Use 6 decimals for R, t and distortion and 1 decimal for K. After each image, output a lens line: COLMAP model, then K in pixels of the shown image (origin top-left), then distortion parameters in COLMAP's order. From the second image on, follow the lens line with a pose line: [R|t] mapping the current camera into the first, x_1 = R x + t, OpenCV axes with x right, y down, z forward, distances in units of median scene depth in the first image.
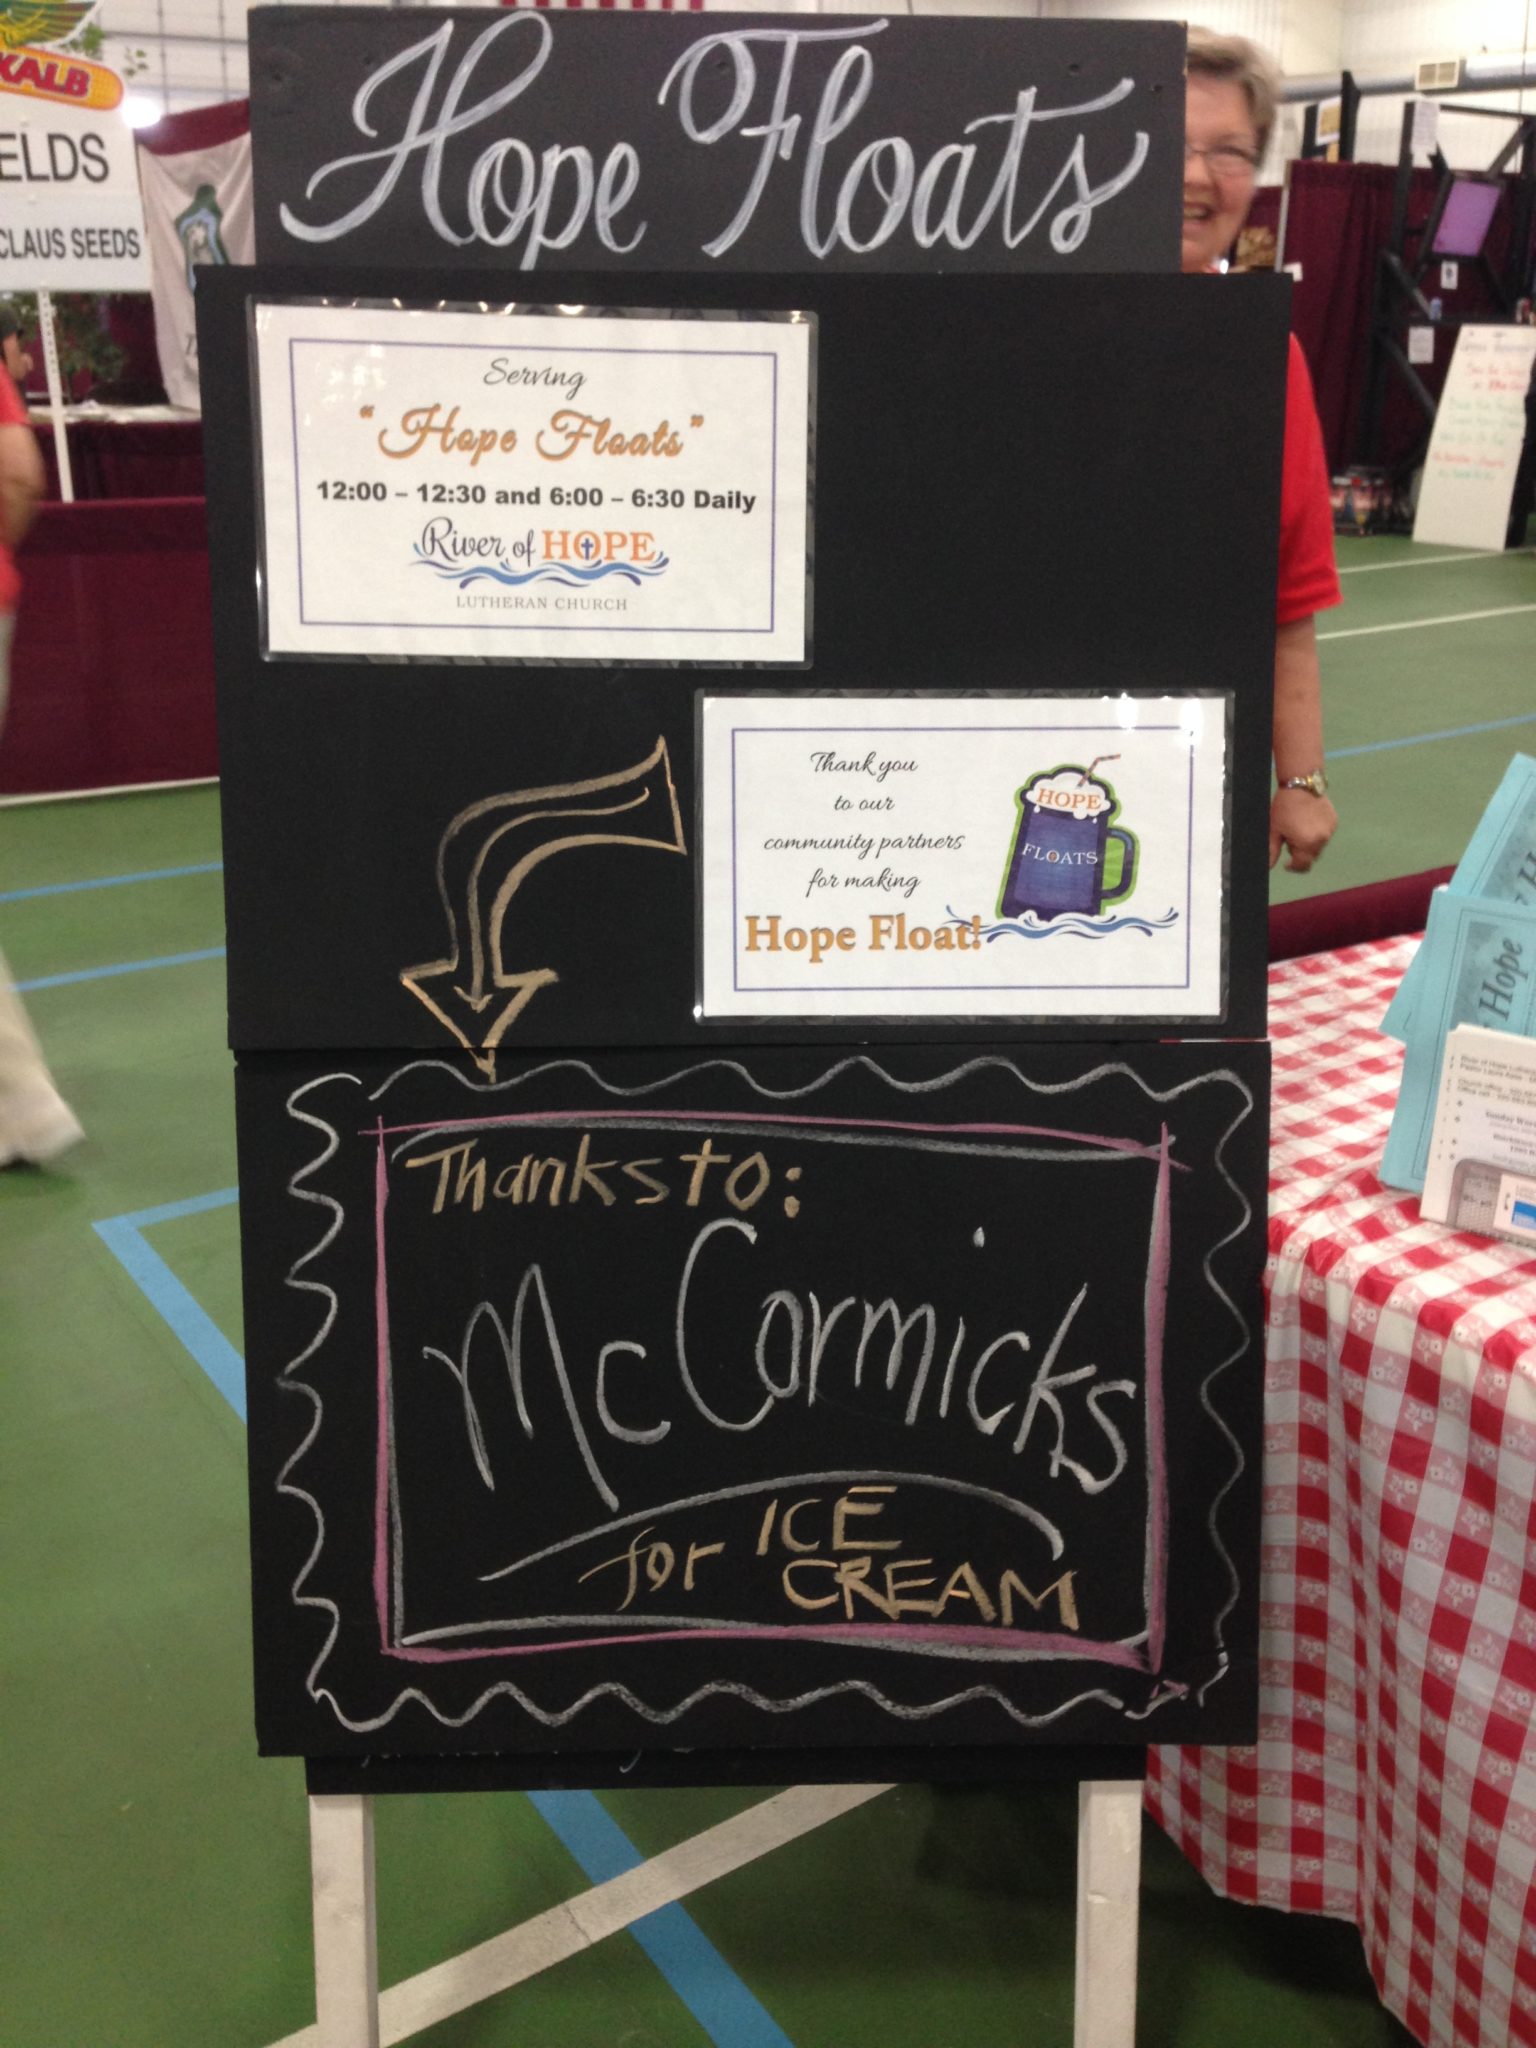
lens RADIAL K [[1935.1, 0, 769.2], [0, 1935.1, 1012.5], [0, 0, 1]] dist [0.044982, 0.000000]
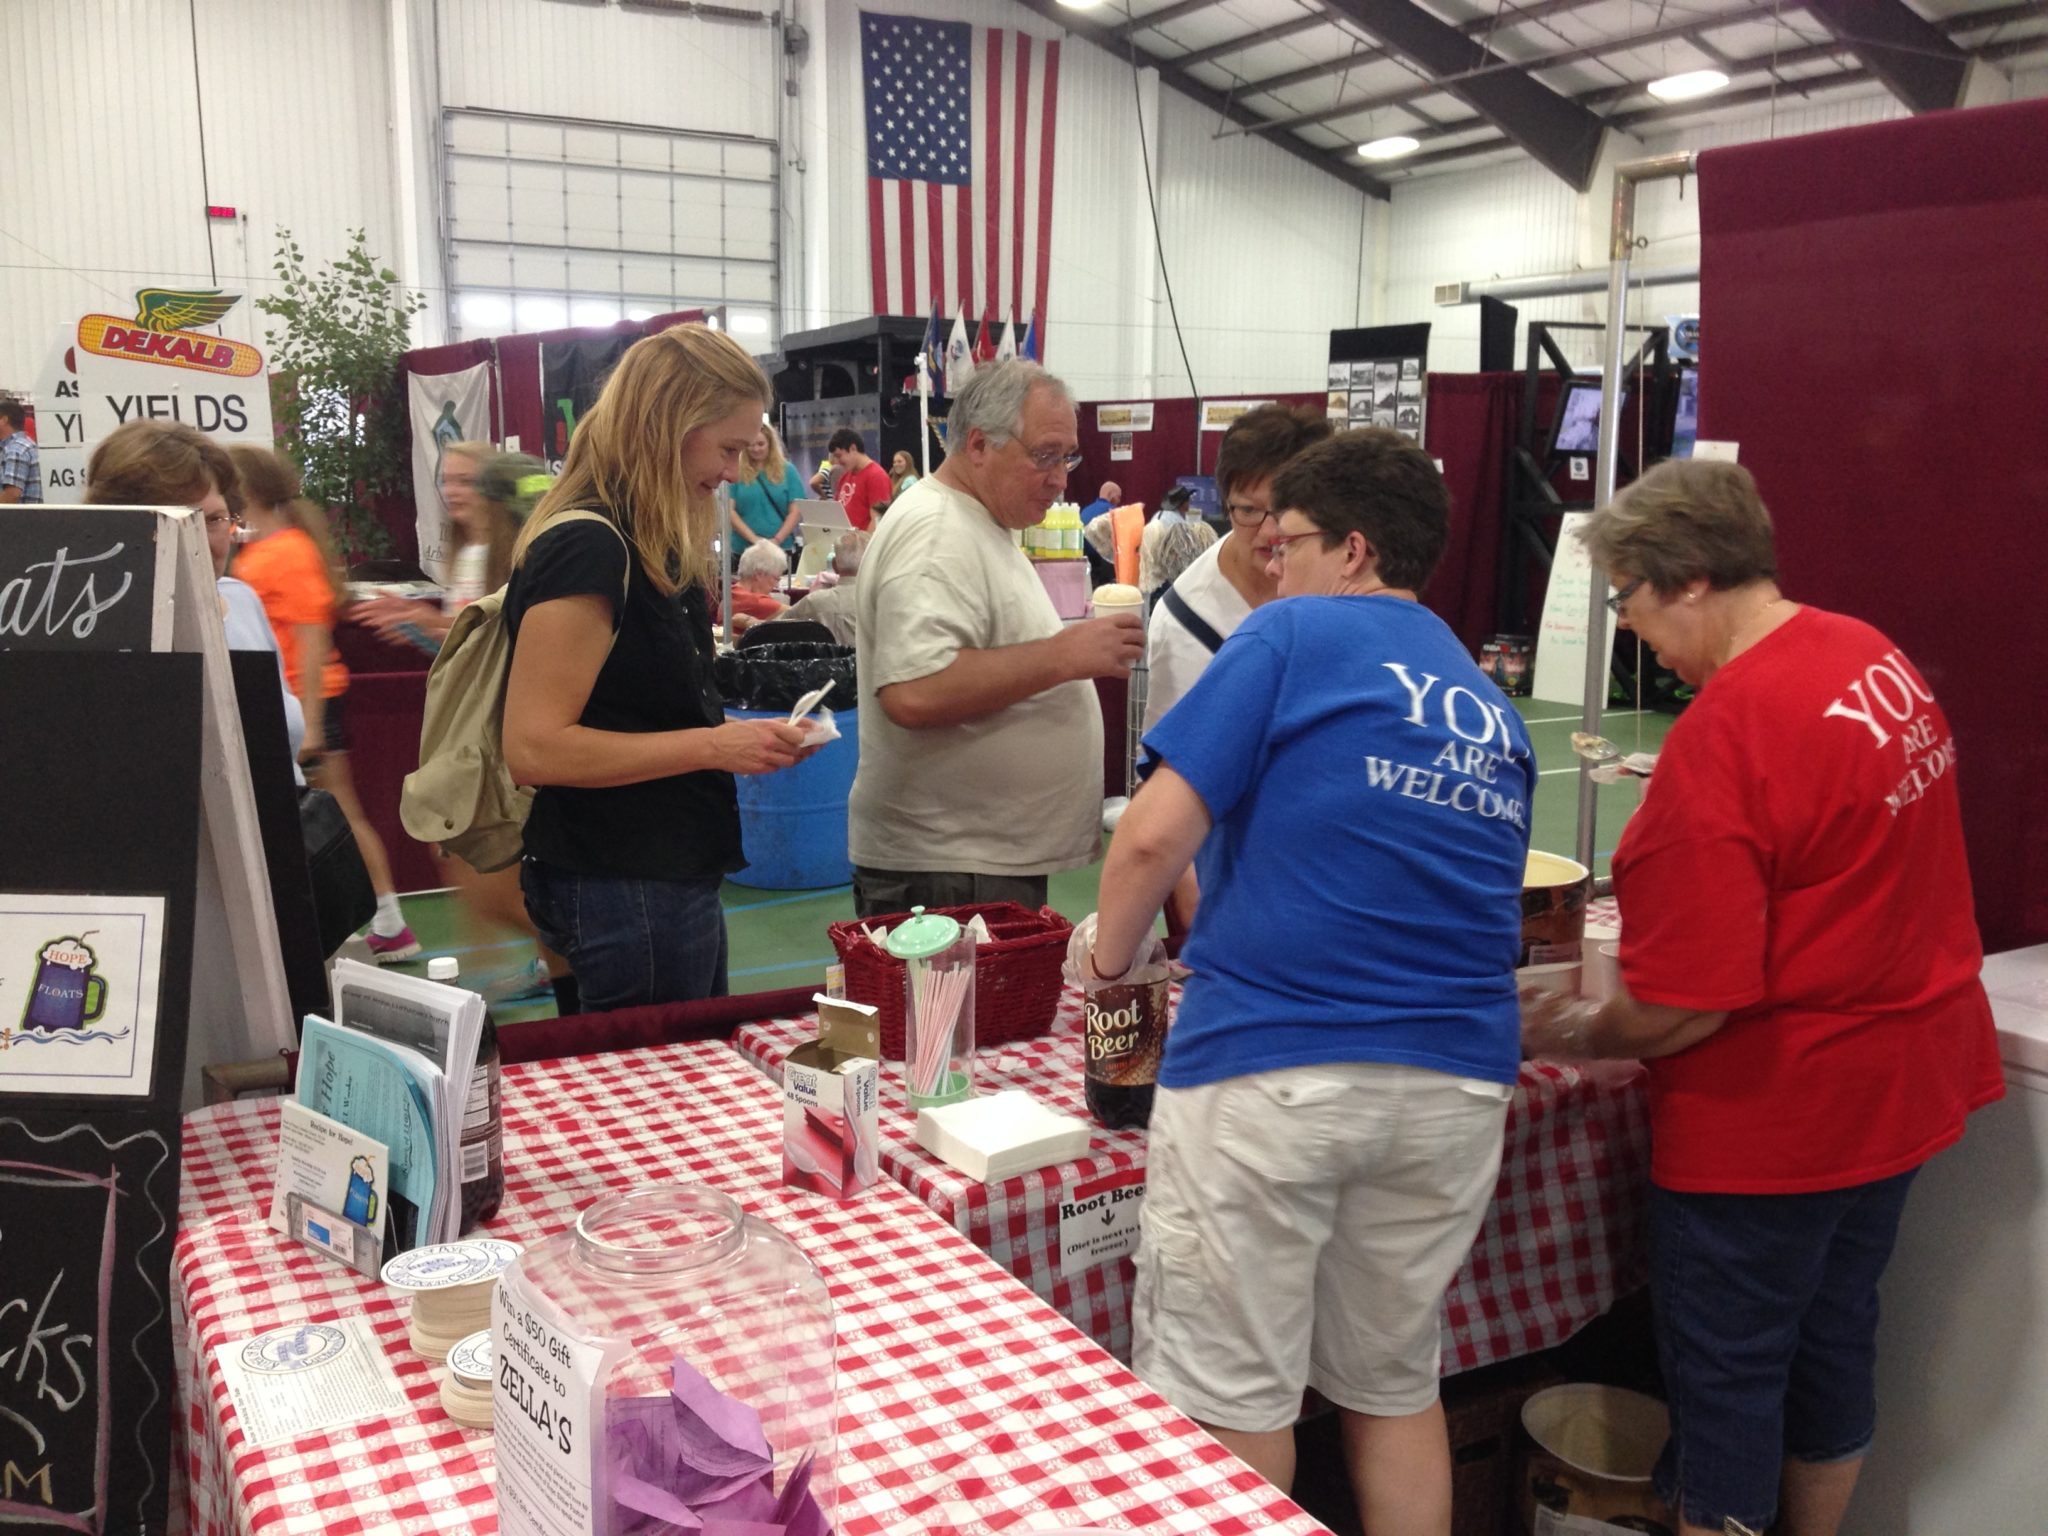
lens RADIAL K [[1935.1, 0, 974.3], [0, 1935.1, 780.2], [0, 0, 1]] dist [0.044982, 0.000000]
pose [[0.994858, 0.017463, -0.099765, 1.065944], [-0.035250, 0.983140, -0.179424, 0.011145], [0.094950, 0.182018, 0.978700, -0.556667]]
